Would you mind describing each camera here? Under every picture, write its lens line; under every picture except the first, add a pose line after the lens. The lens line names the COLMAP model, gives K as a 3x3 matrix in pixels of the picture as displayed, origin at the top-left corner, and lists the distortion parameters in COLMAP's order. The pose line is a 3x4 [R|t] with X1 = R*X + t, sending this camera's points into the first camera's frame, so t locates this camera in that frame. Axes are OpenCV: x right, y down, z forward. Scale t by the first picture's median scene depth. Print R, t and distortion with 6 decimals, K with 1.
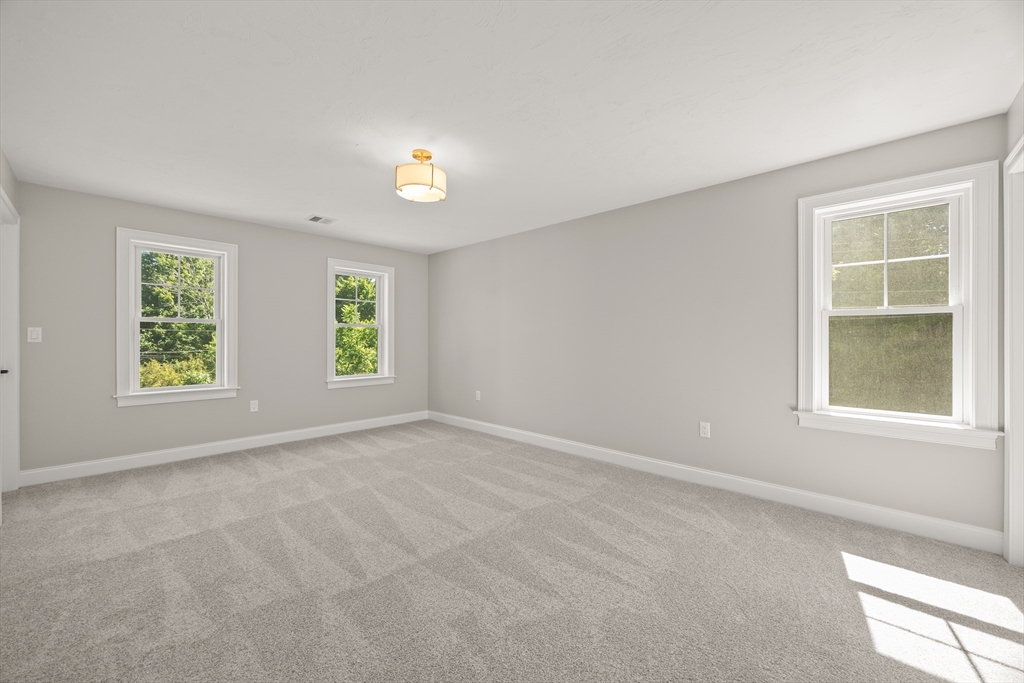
lens RADIAL K [[398.5, 0, 512.3], [0, 398.5, 334.4], [0, 0, 1]] dist [-0.002797, 0.000093]
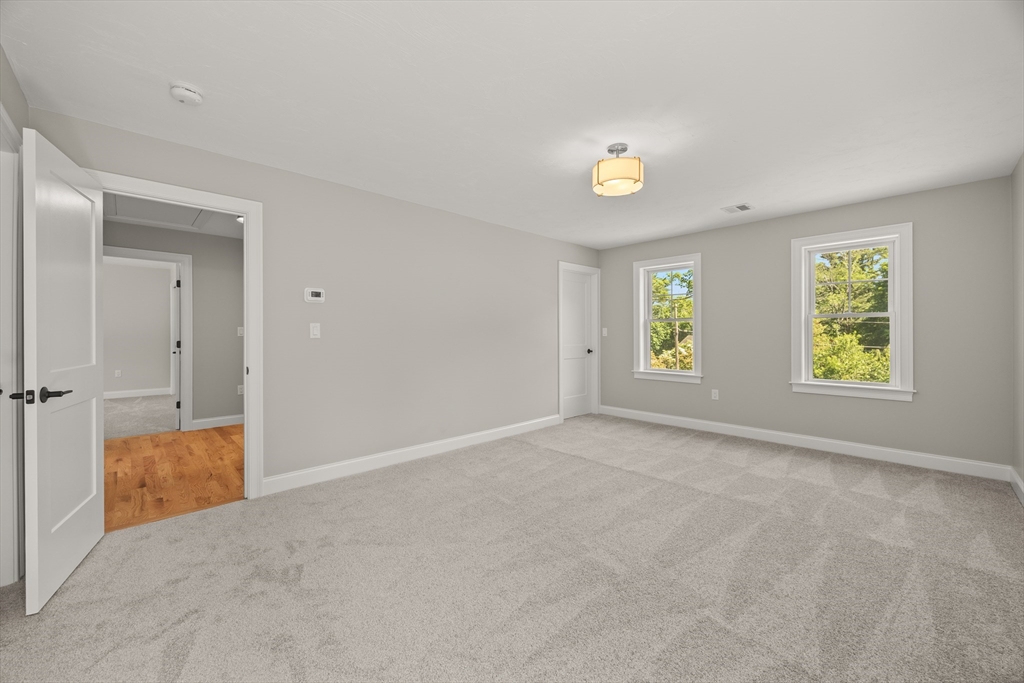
lens RADIAL K [[398.5, 0, 512.3], [0, 398.5, 334.4], [0, 0, 1]] dist [-0.002797, 0.000093]
pose [[-0.055486, -0.002887, -0.998455, 0.520727], [0.017459, 0.999840, -0.003862, 0.005908], [0.998307, -0.017646, -0.055427, 0.526099]]
